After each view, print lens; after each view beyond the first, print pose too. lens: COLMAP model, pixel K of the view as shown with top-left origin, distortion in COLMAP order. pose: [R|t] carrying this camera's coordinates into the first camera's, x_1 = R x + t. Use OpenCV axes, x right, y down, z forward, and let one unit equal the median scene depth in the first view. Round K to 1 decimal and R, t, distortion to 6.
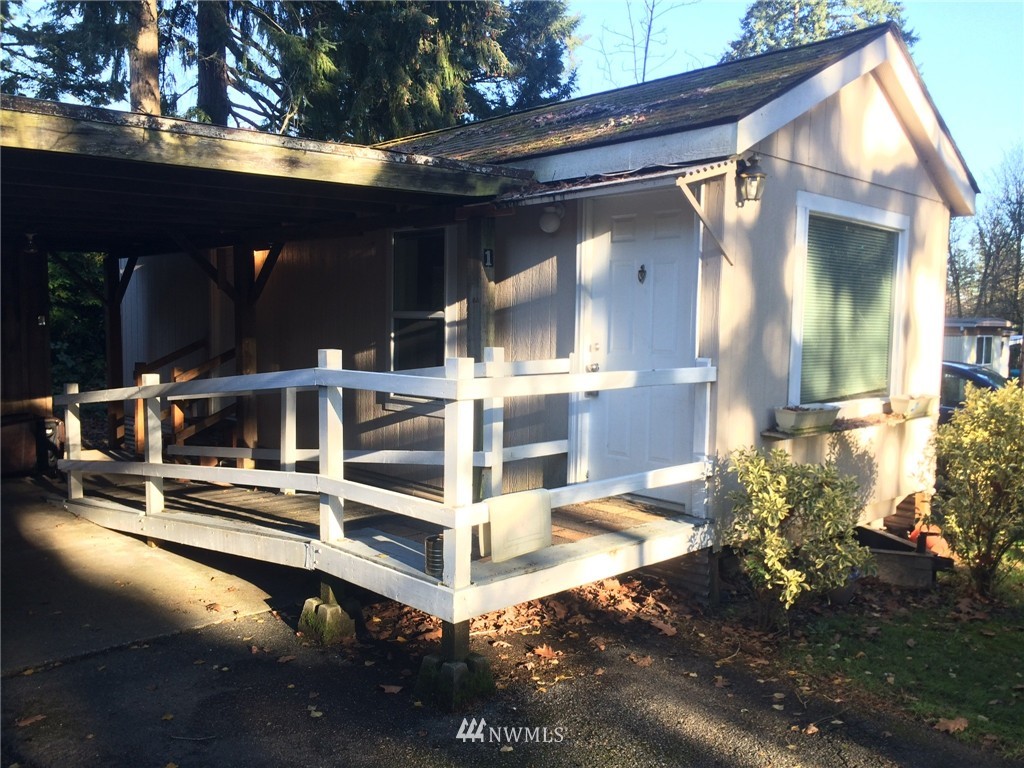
lens RADIAL K [[873.3, 0, 519.1], [0, 873.3, 379.6], [0, 0, 1]] dist [0.079650, -0.103934]
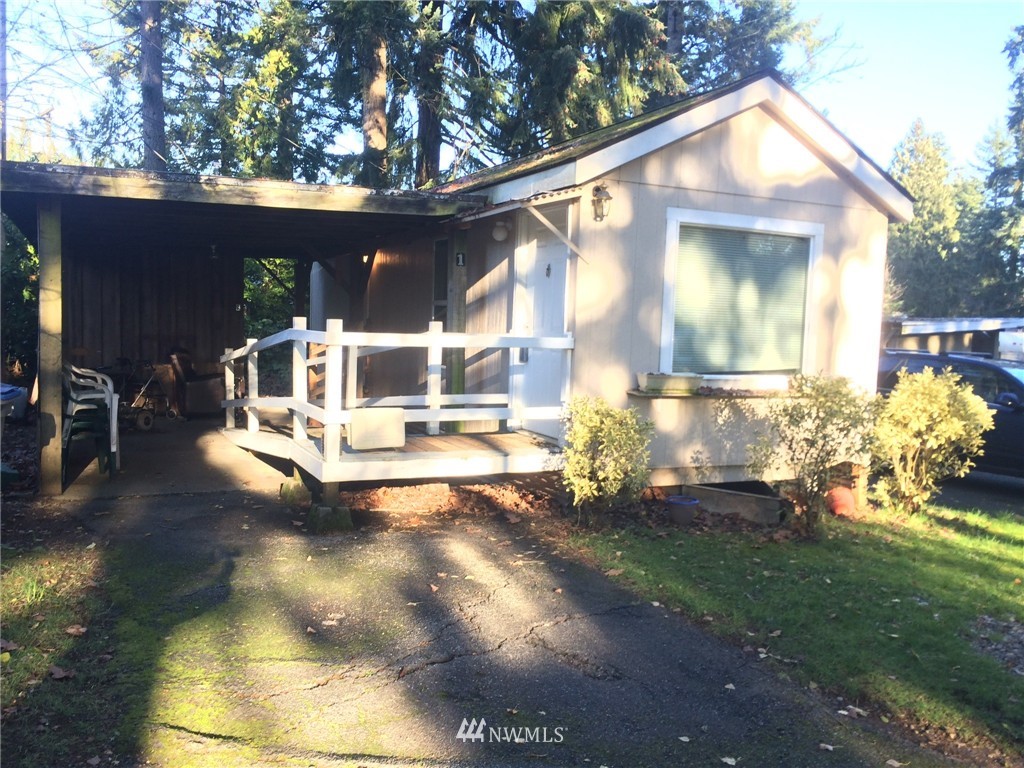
lens RADIAL K [[873.3, 0, 516.7], [0, 873.3, 377.9], [0, 0, 1]] dist [0.079650, -0.103934]
pose [[0.950356, 0.037680, -0.308874, 0.562676], [-0.040780, 0.999162, -0.003585, 0.056246], [0.308480, 0.016003, 0.951096, -0.322520]]
